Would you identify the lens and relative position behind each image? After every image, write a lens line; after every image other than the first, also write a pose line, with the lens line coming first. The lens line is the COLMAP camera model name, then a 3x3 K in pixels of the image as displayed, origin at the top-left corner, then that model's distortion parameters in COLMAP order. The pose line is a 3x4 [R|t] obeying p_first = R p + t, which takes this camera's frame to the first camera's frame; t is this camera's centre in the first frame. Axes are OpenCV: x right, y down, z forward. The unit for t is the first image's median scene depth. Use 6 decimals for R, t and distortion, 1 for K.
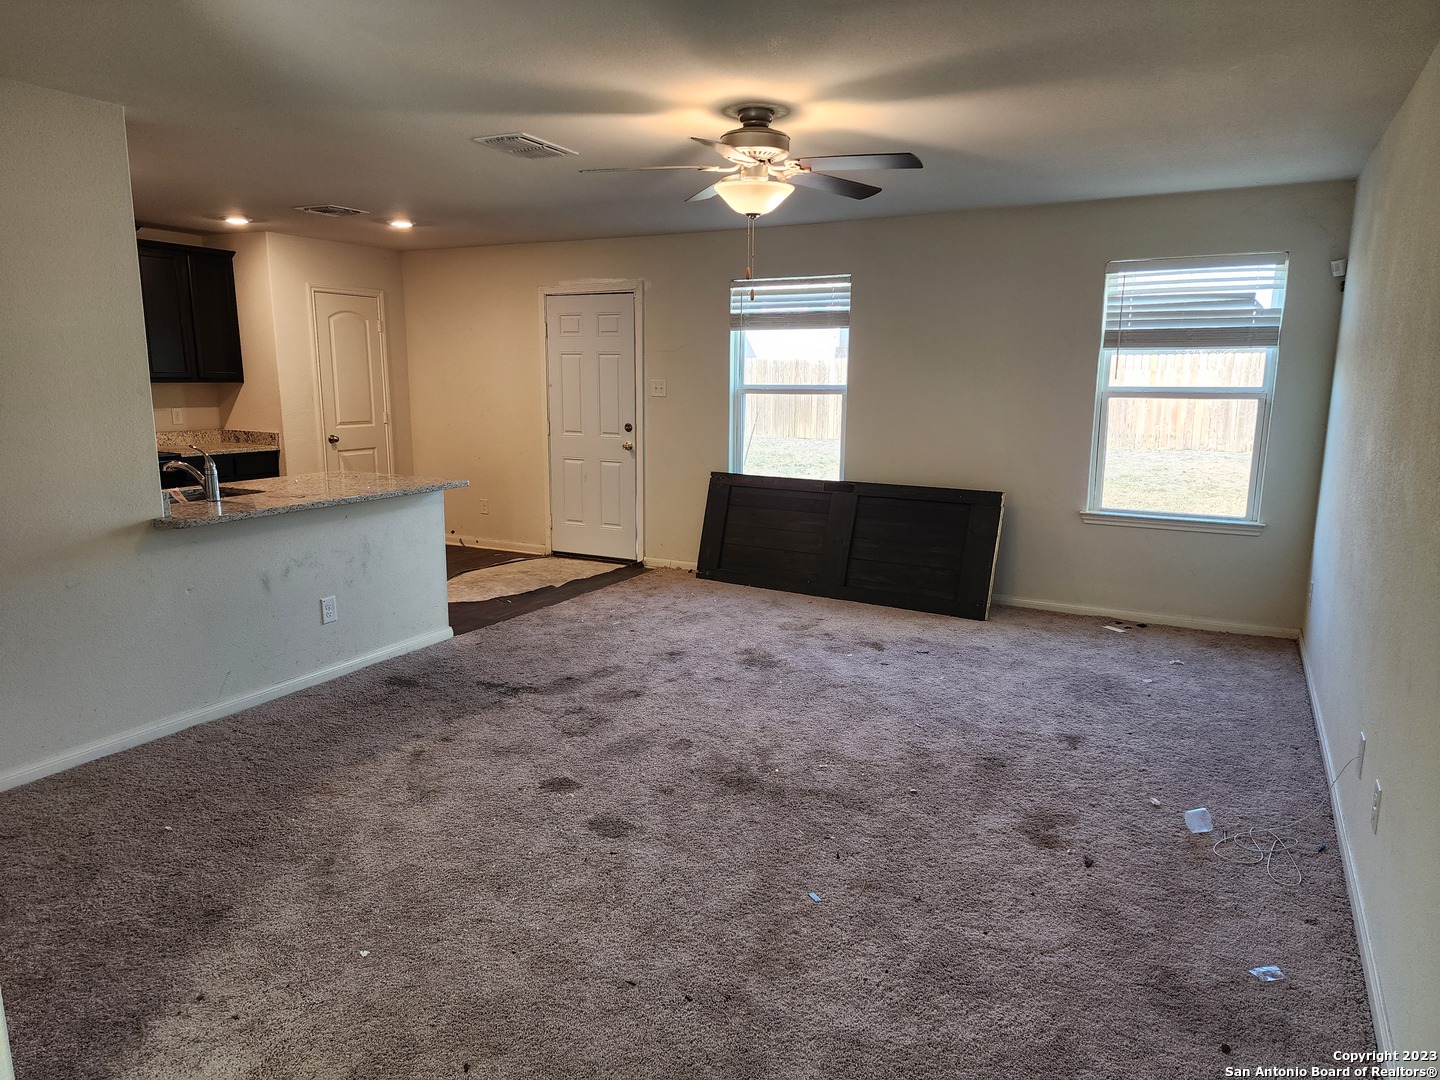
lens RADIAL K [[955.5, 0, 730.2], [0, 955.5, 539.3], [0, 0, 1]] dist [0.071576, -0.064283]
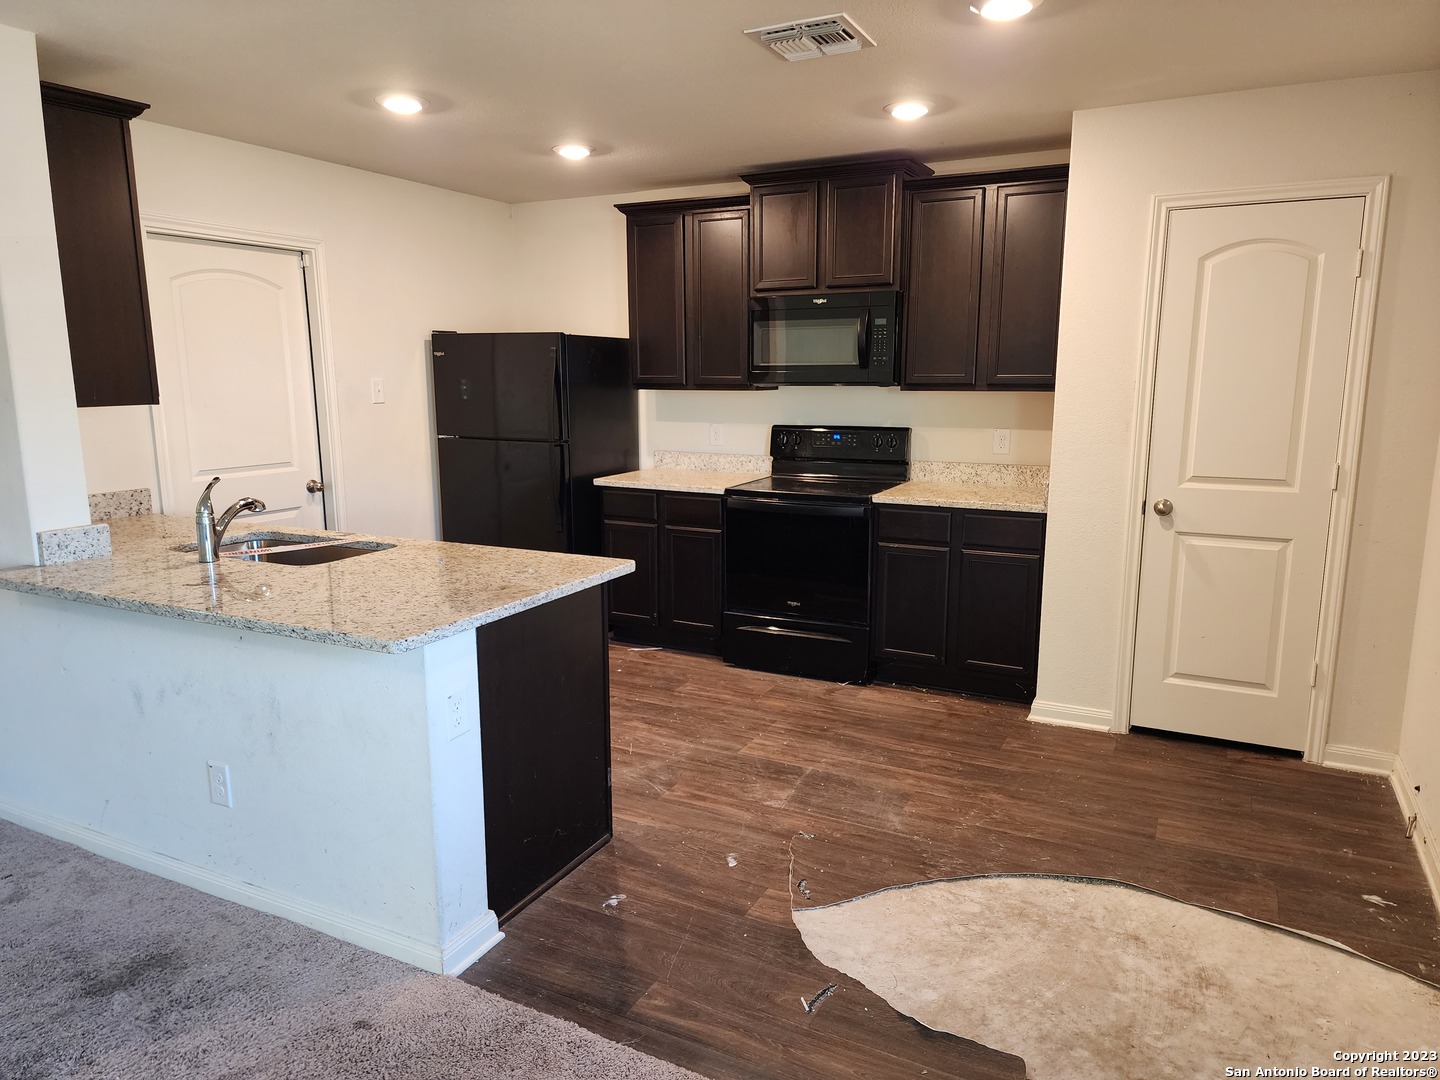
lens RADIAL K [[955.5, 0, 726.7], [0, 955.5, 541.3], [0, 0, 1]] dist [0.071576, -0.064283]
pose [[0.002920, 0.173214, -0.984880, 0.126162], [-0.171294, 0.970414, 0.170162, -0.208892], [0.985216, 0.168208, 0.032504, 1.201888]]
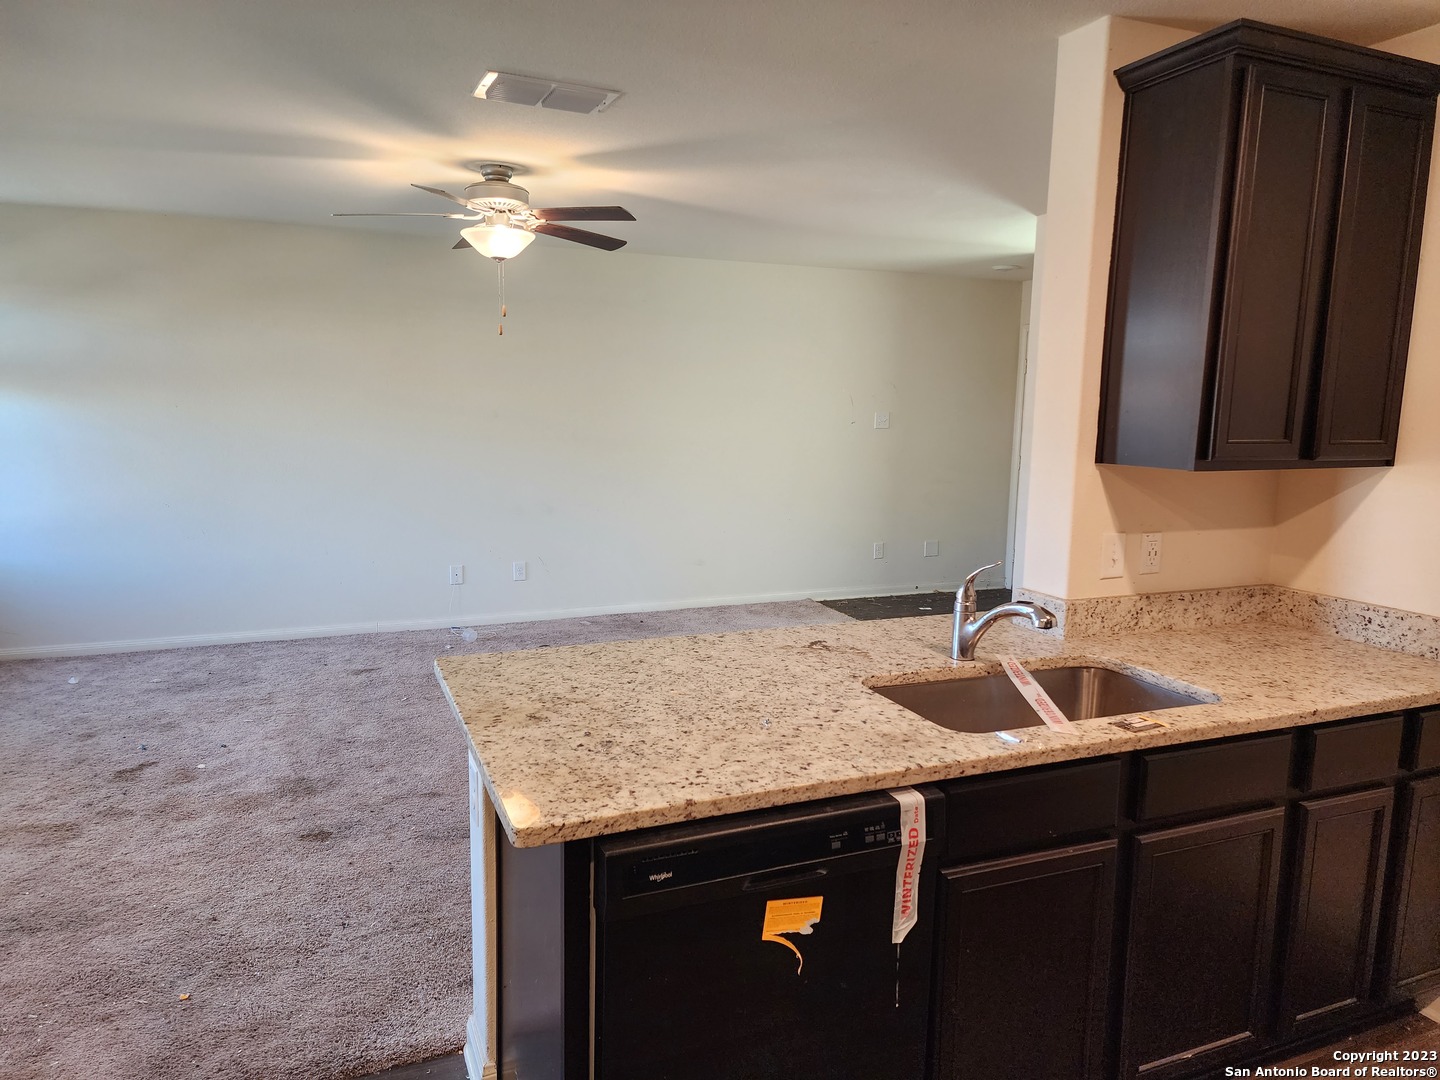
lens RADIAL K [[955.5, 0, 718.2], [0, 955.5, 546.3], [0, 0, 1]] dist [0.071576, -0.064283]
pose [[-0.766448, -0.116364, 0.631678, -0.682268], [0.090574, 0.954045, 0.285647, -0.236033], [-0.635889, 0.276147, -0.720686, 1.305518]]
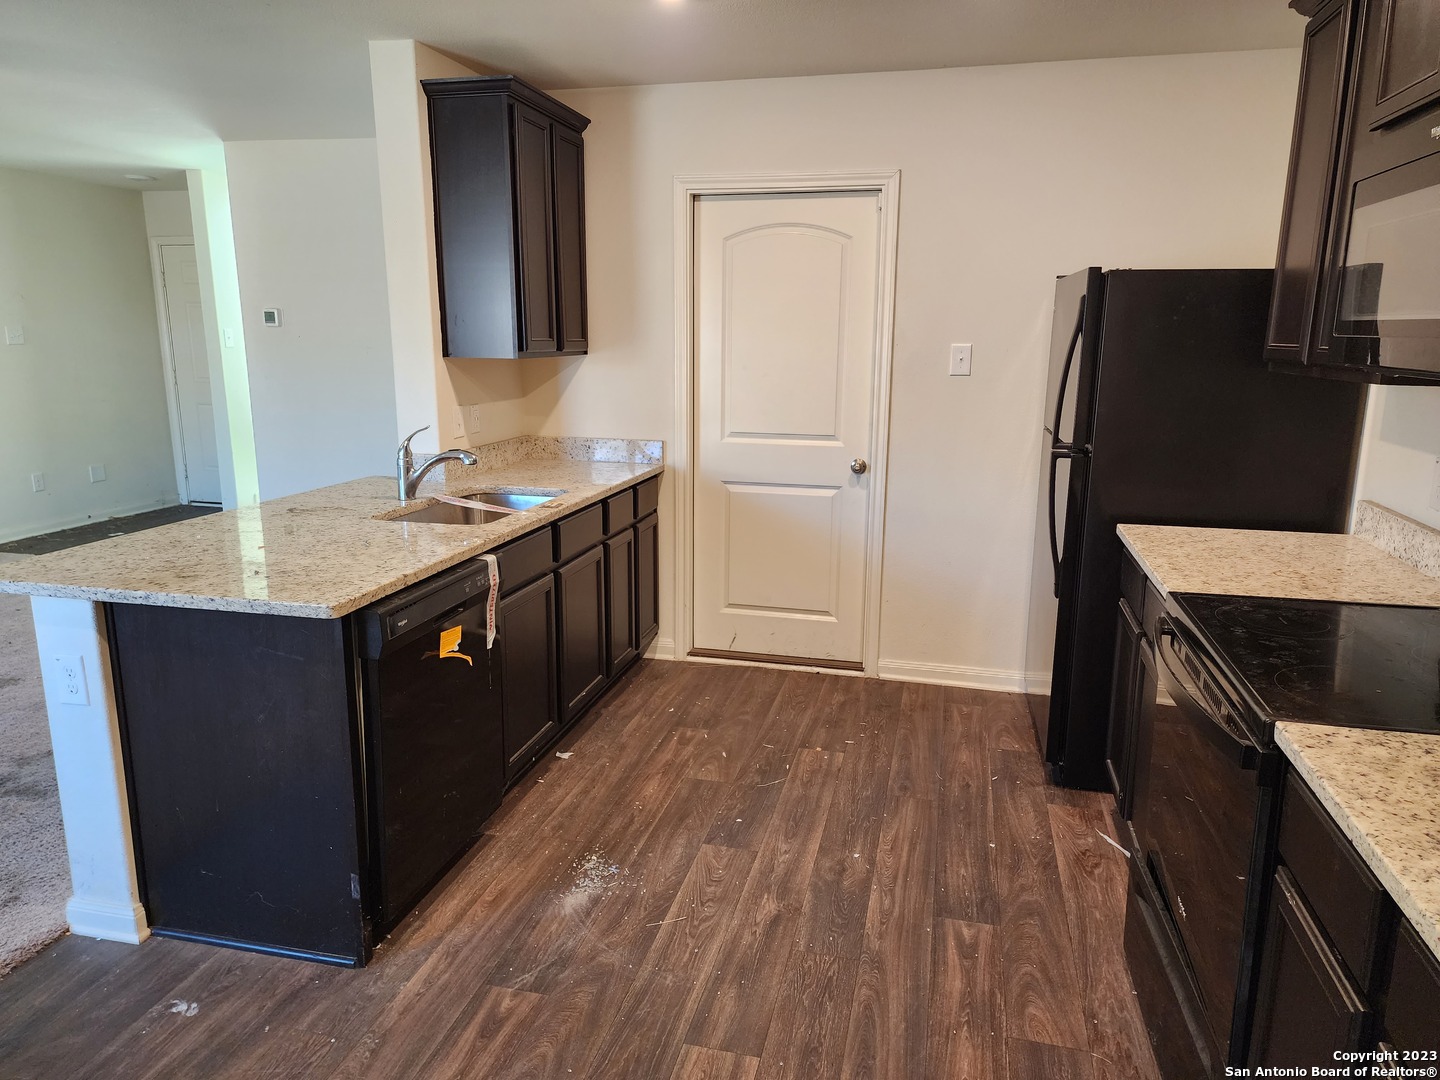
lens RADIAL K [[955.5, 0, 722.4], [0, 955.5, 536.1], [0, 0, 1]] dist [0.071576, -0.064283]
pose [[-0.971698, 0.035116, -0.233602, -0.535475], [-0.055814, 0.926761, 0.371482, -0.273668], [0.229538, 0.374006, -0.898572, 1.564112]]
